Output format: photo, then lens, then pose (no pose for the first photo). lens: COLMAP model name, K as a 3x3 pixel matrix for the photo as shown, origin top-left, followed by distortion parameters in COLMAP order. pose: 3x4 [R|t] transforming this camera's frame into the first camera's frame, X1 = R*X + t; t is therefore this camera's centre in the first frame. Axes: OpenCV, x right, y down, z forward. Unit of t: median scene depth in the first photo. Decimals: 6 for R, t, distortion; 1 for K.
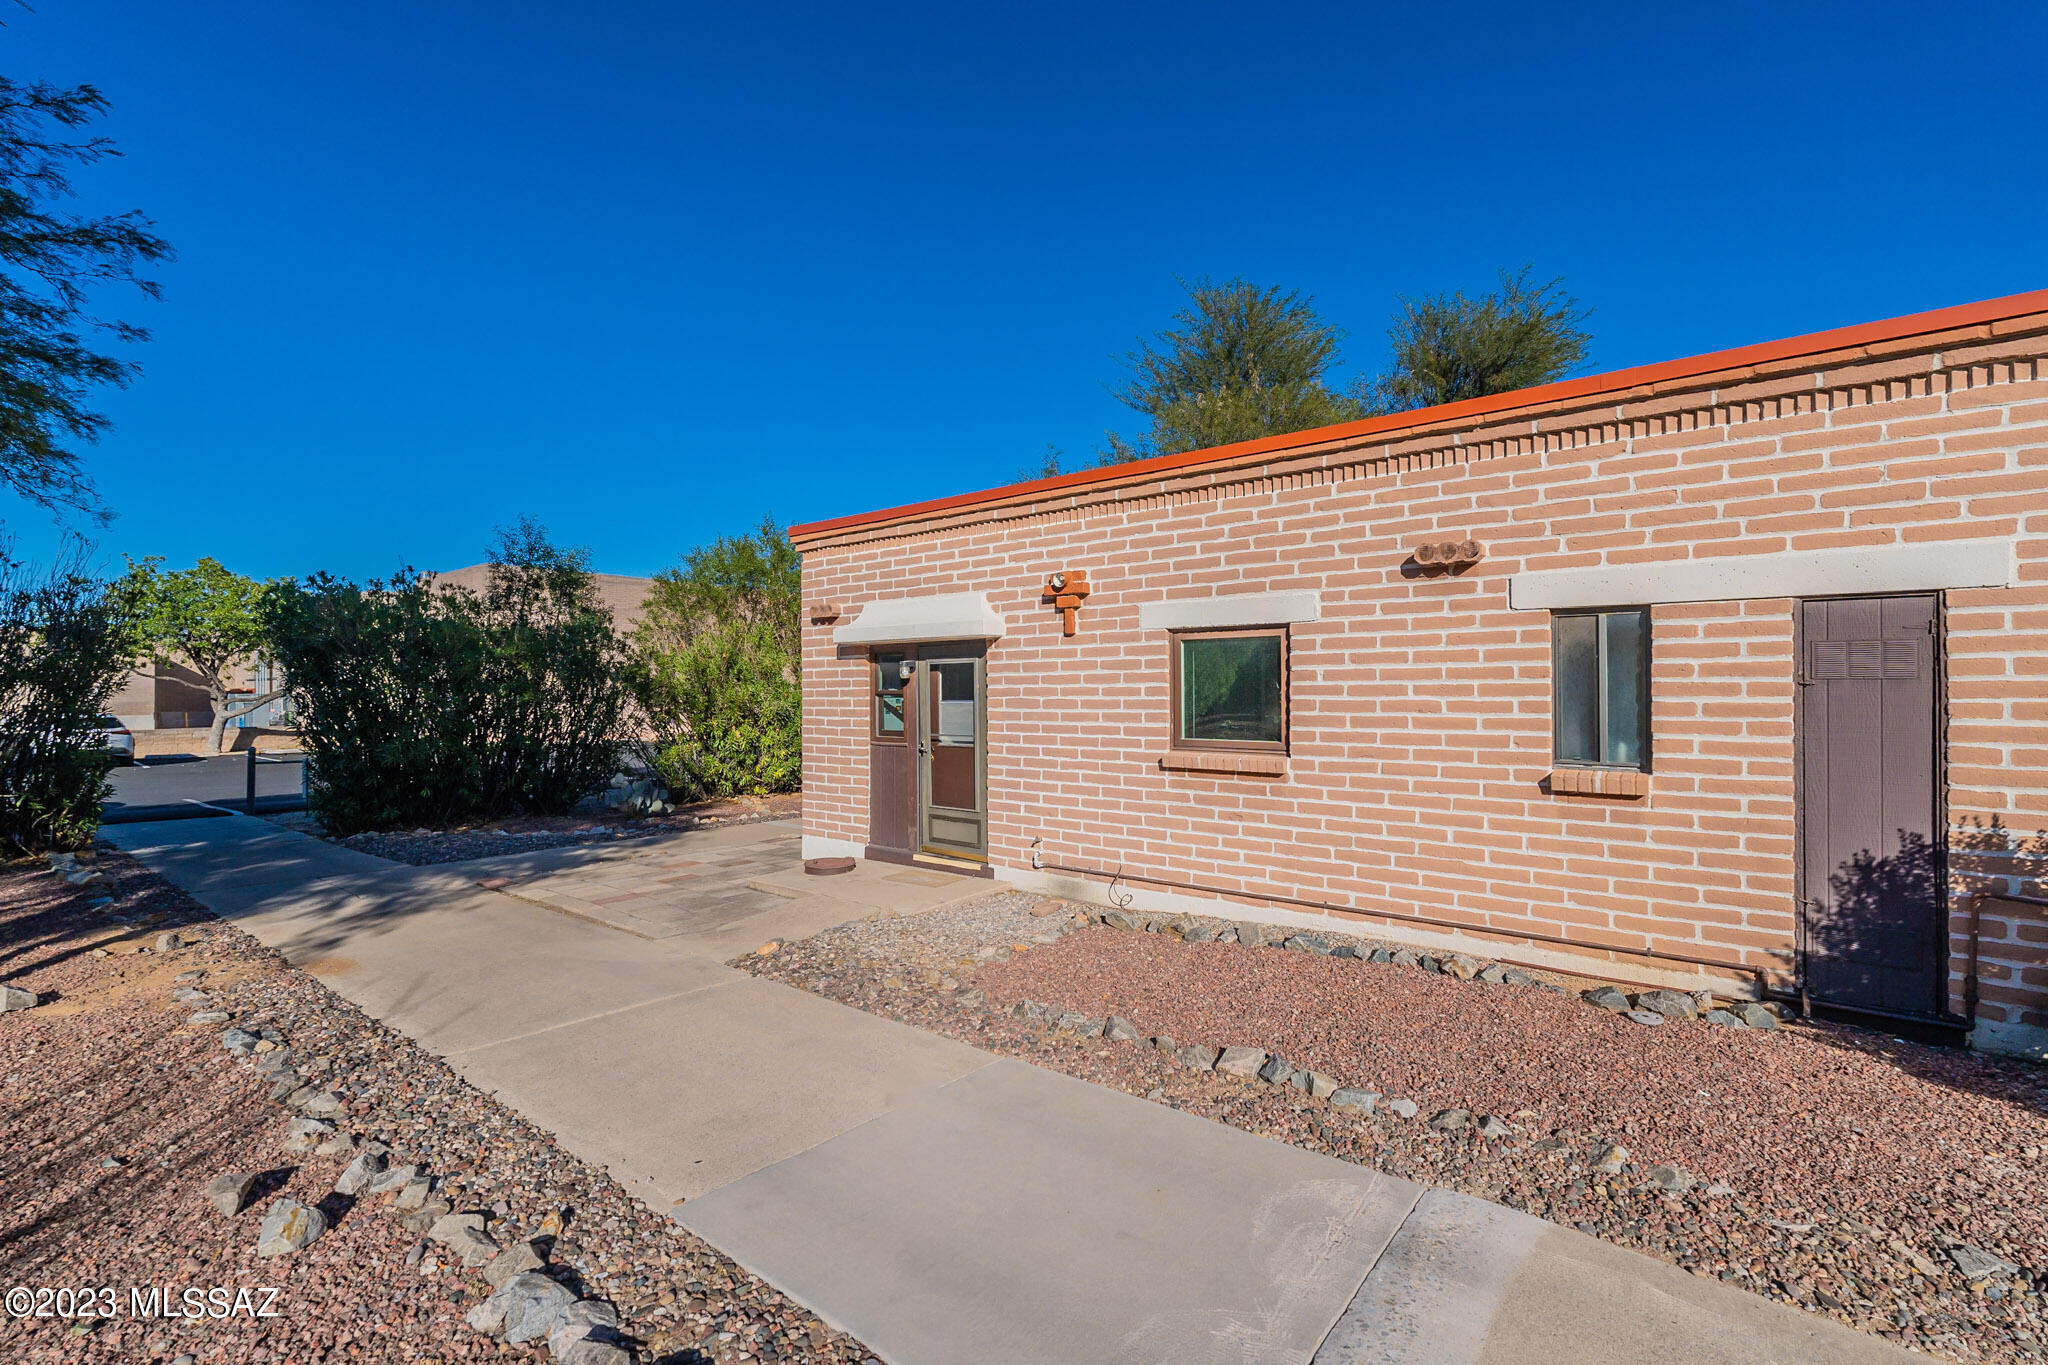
lens RADIAL K [[904.3, 0, 1036.2], [0, 904.3, 692.2], [0, 0, 1]] dist [-0.006956, 0.001768]
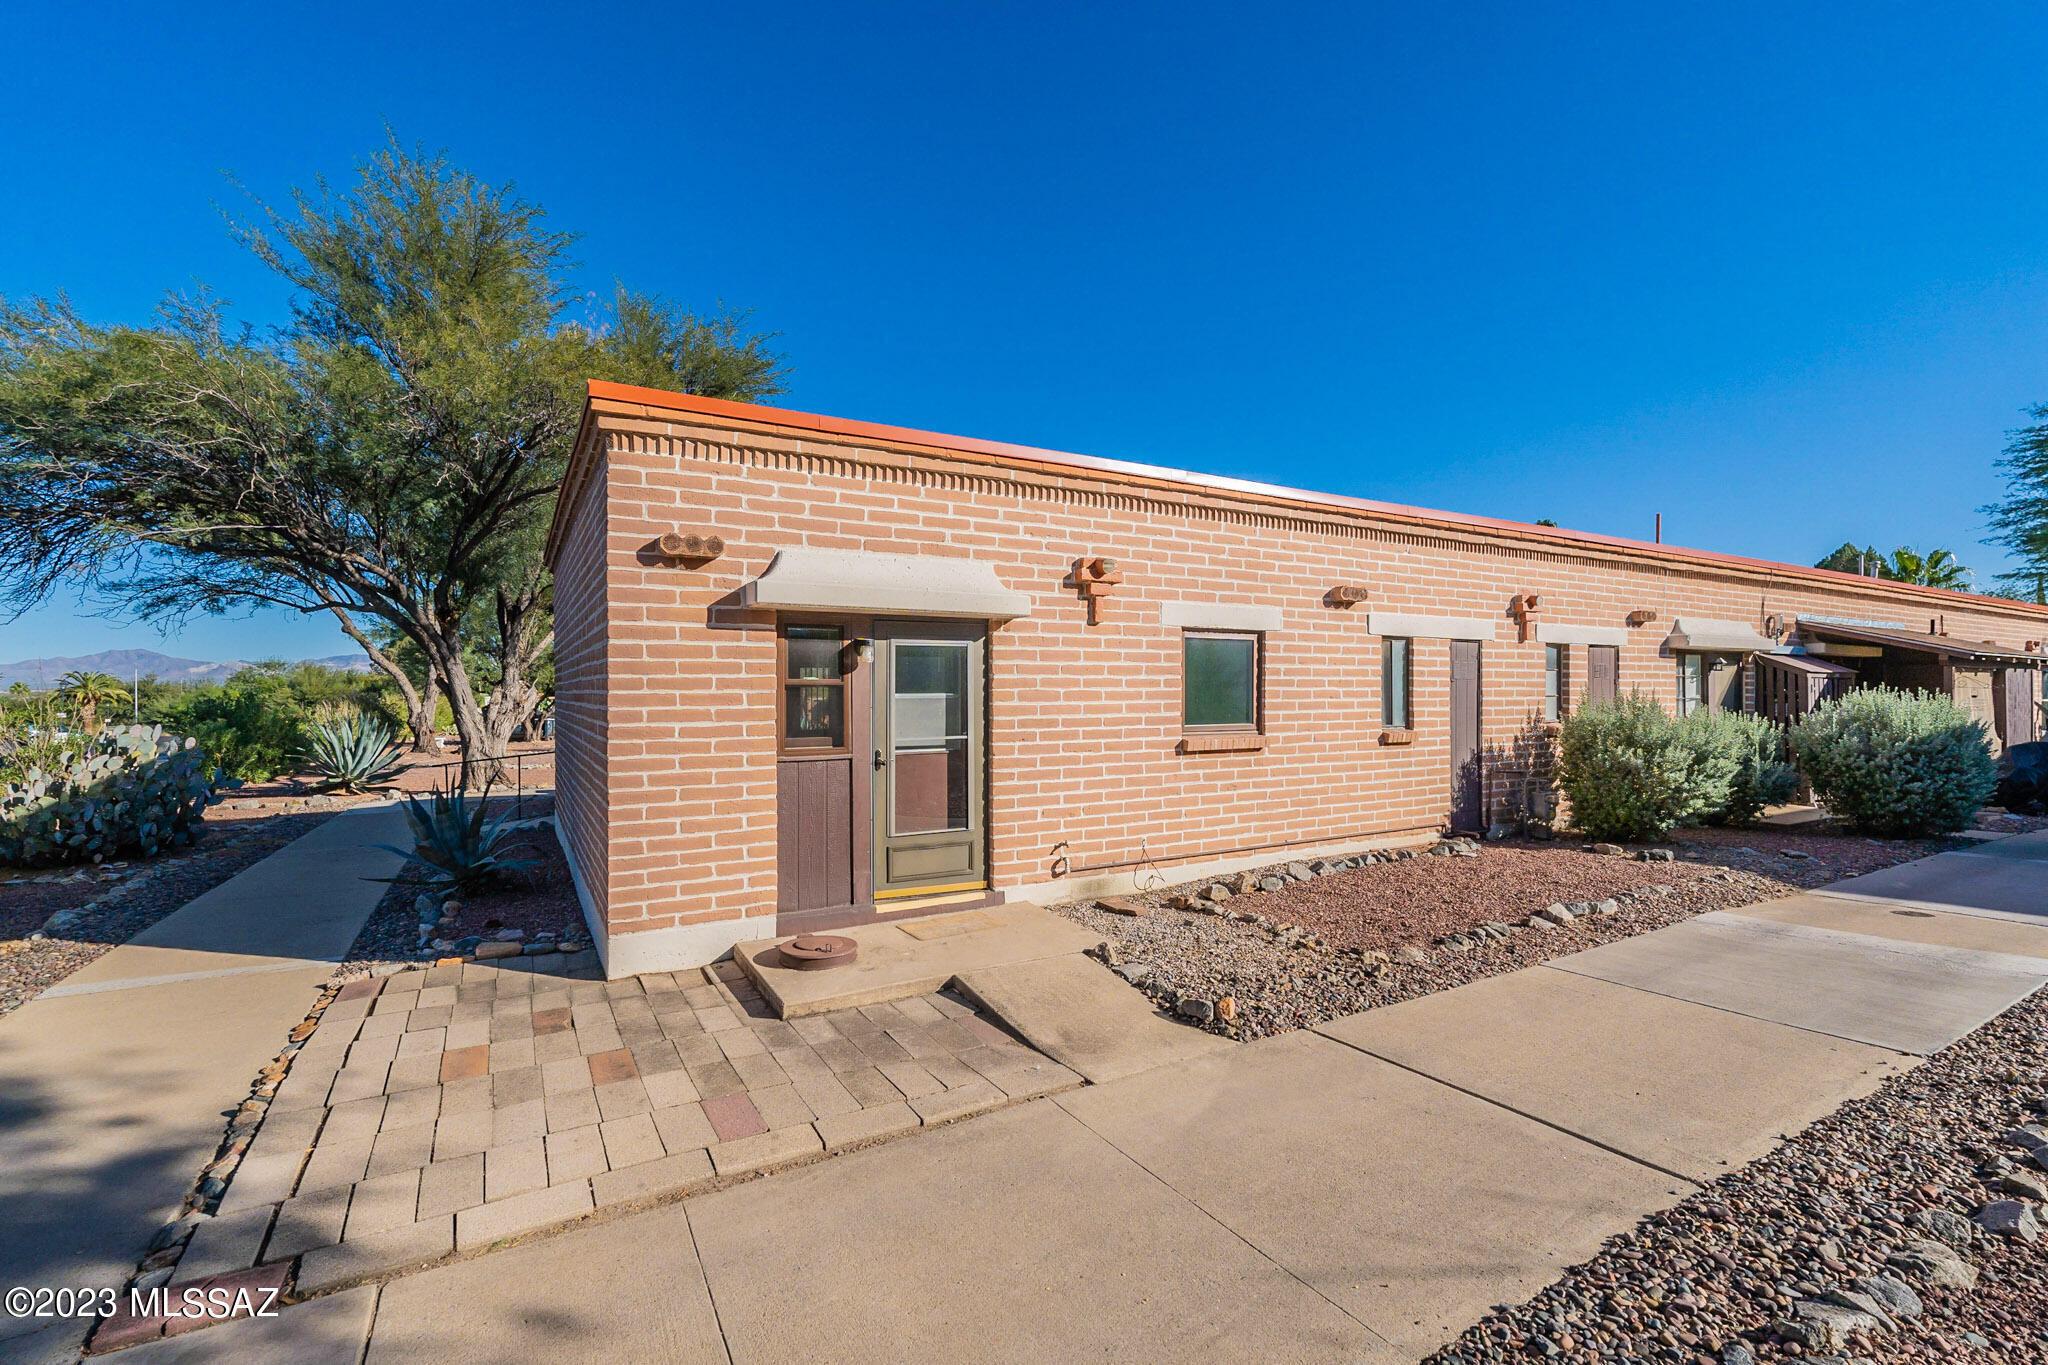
lens RADIAL K [[904.3, 0, 1036.0], [0, 904.3, 683.0], [0, 0, 1]] dist [-0.006956, 0.001768]
pose [[0.361400, 0.003218, 0.932405, -0.886438], [-0.003170, 0.999993, -0.002222, 0.001712], [-0.932405, -0.002152, 0.361408, 0.714992]]
